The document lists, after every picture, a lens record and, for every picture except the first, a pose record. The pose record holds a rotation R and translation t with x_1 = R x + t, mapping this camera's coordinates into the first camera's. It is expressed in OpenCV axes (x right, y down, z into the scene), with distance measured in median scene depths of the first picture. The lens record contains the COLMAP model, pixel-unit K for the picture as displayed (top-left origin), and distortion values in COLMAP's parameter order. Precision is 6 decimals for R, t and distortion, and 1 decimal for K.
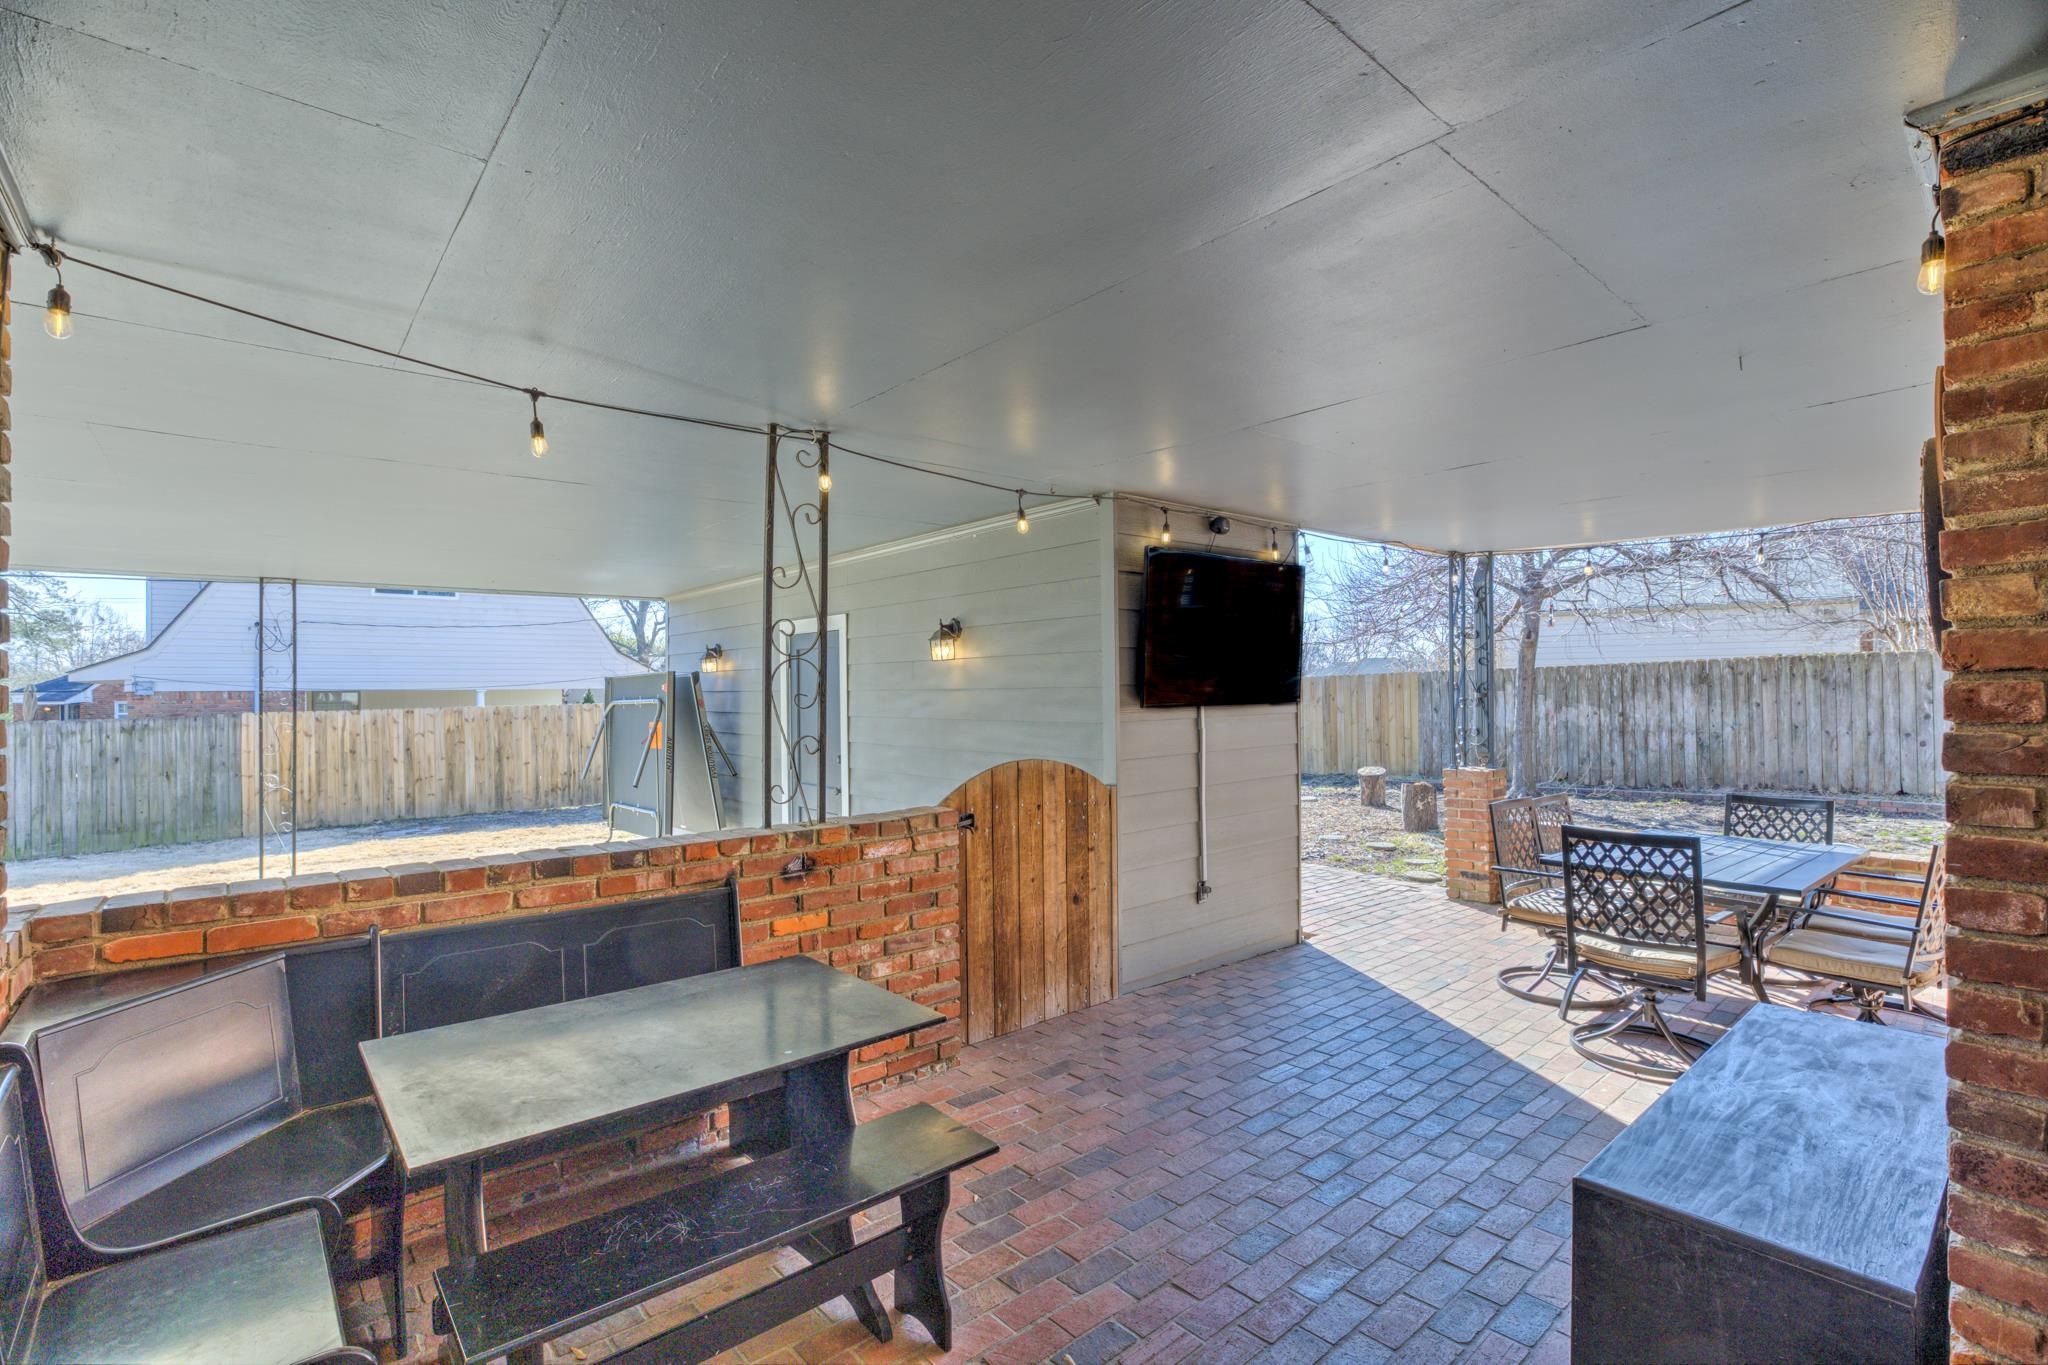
lens RADIAL K [[932.3, 0, 1022.2], [0, 932.3, 669.4], [0, 0, 1]] dist [-0.015642, 0.000343]
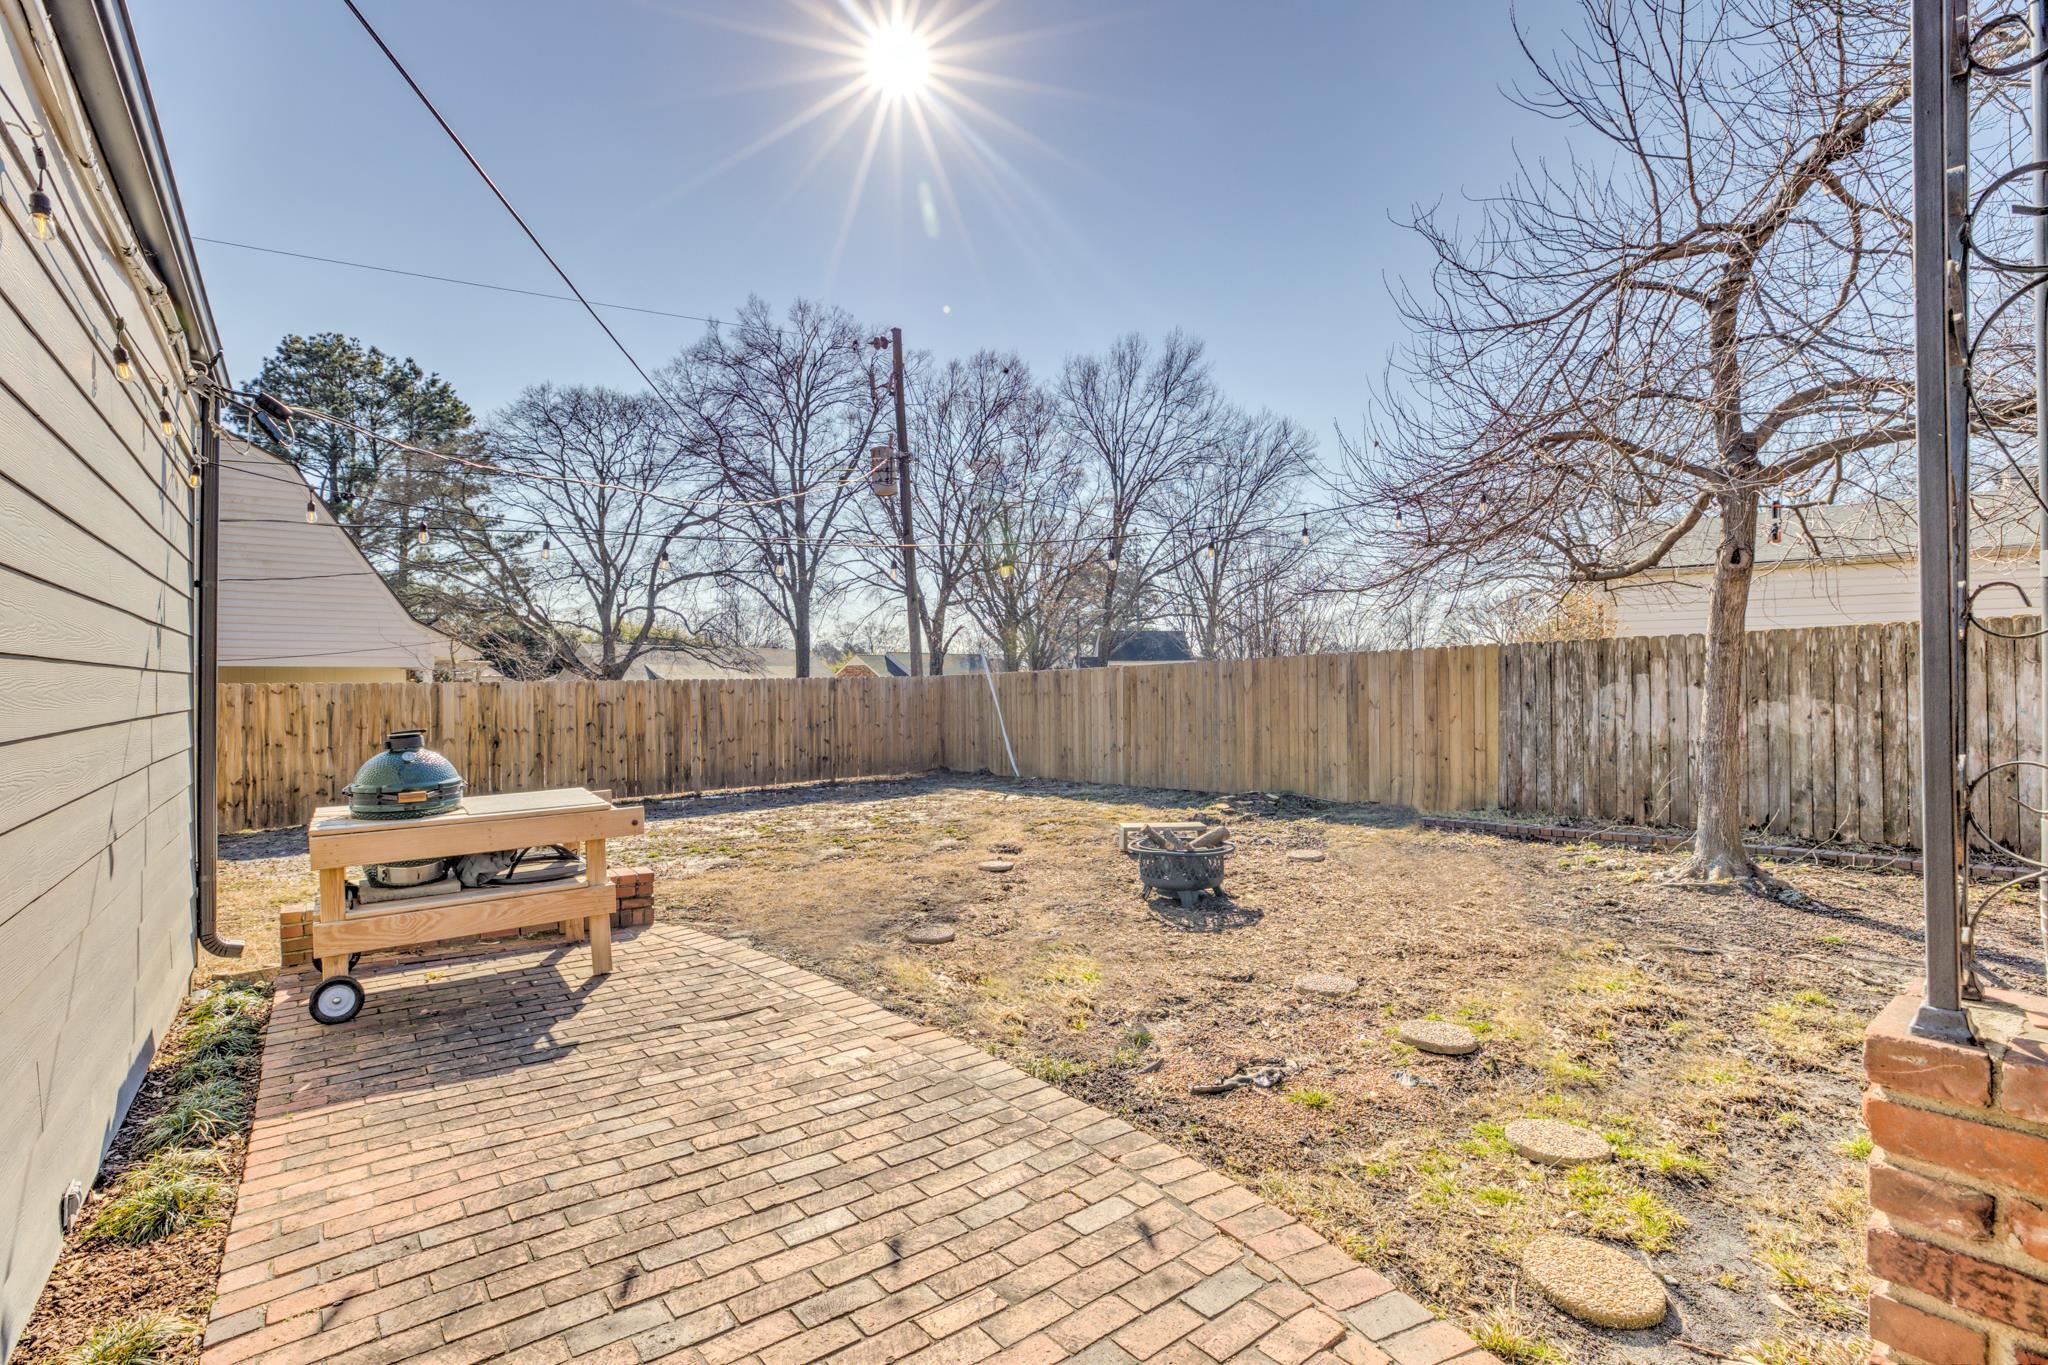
lens RADIAL K [[932.3, 0, 1022.2], [0, 932.3, 669.4], [0, 0, 1]] dist [-0.015642, 0.000343]
pose [[0.998659, 0.009683, -0.050858, 0.159761], [-0.009657, 0.999953, 0.000764, 0.025638], [0.050863, -0.000272, 0.998706, 0.418345]]
